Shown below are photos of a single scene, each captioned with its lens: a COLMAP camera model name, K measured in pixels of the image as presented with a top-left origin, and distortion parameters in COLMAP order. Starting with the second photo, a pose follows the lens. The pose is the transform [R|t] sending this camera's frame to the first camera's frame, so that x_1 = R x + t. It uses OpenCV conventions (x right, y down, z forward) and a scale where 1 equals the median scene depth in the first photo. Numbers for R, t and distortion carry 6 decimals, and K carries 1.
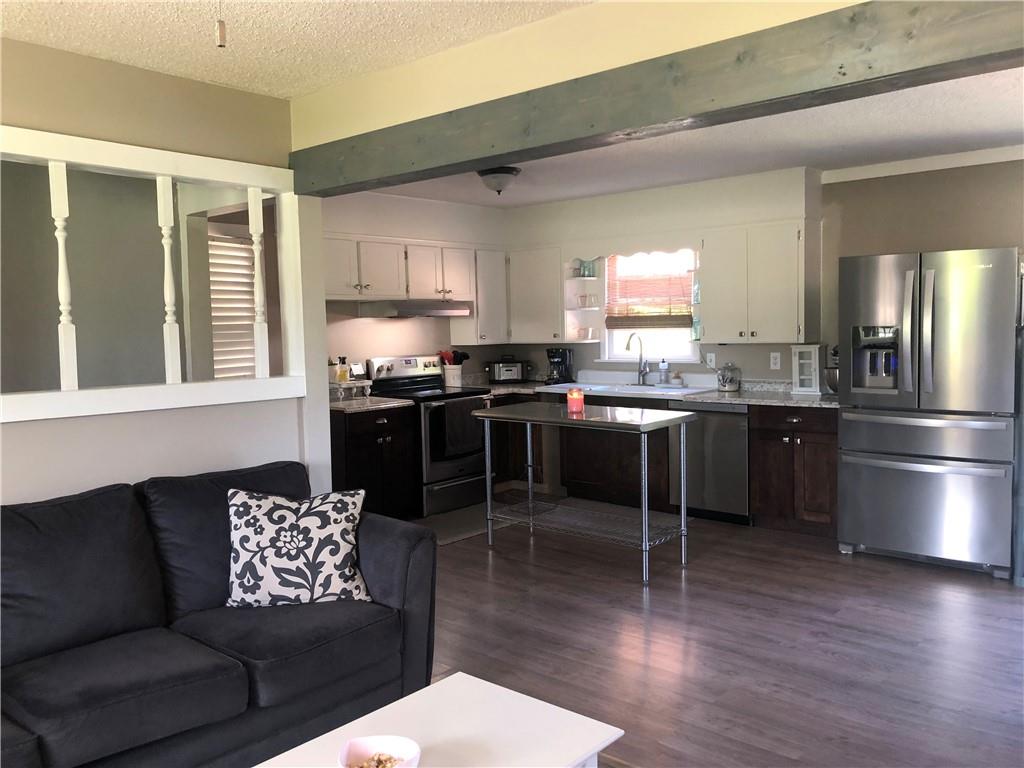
lens RADIAL K [[831.5, 0, 504.3], [0, 831.5, 383.6], [0, 0, 1]] dist [0.024133, -0.029743]
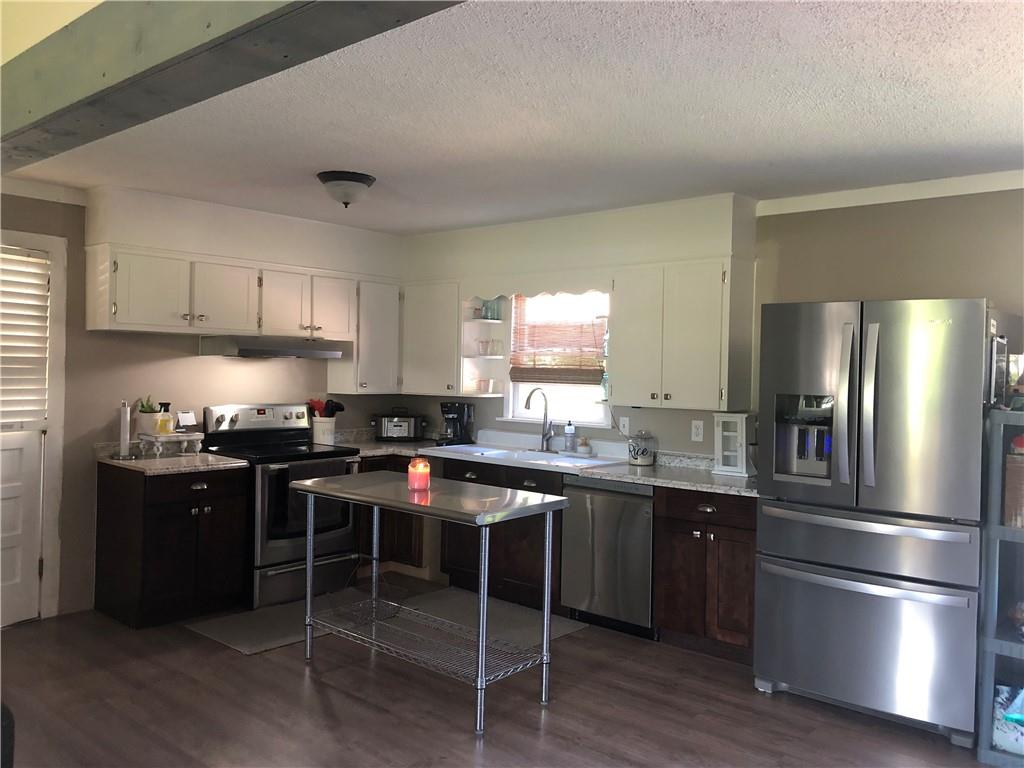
lens RADIAL K [[831.5, 0, 515.8], [0, 831.5, 380.2], [0, 0, 1]] dist [0.024133, -0.029743]
pose [[0.998951, 0.043256, 0.015037, 0.142692], [-0.042262, 0.997240, -0.061047, -0.020635], [-0.017636, 0.060348, 0.998022, 0.204332]]
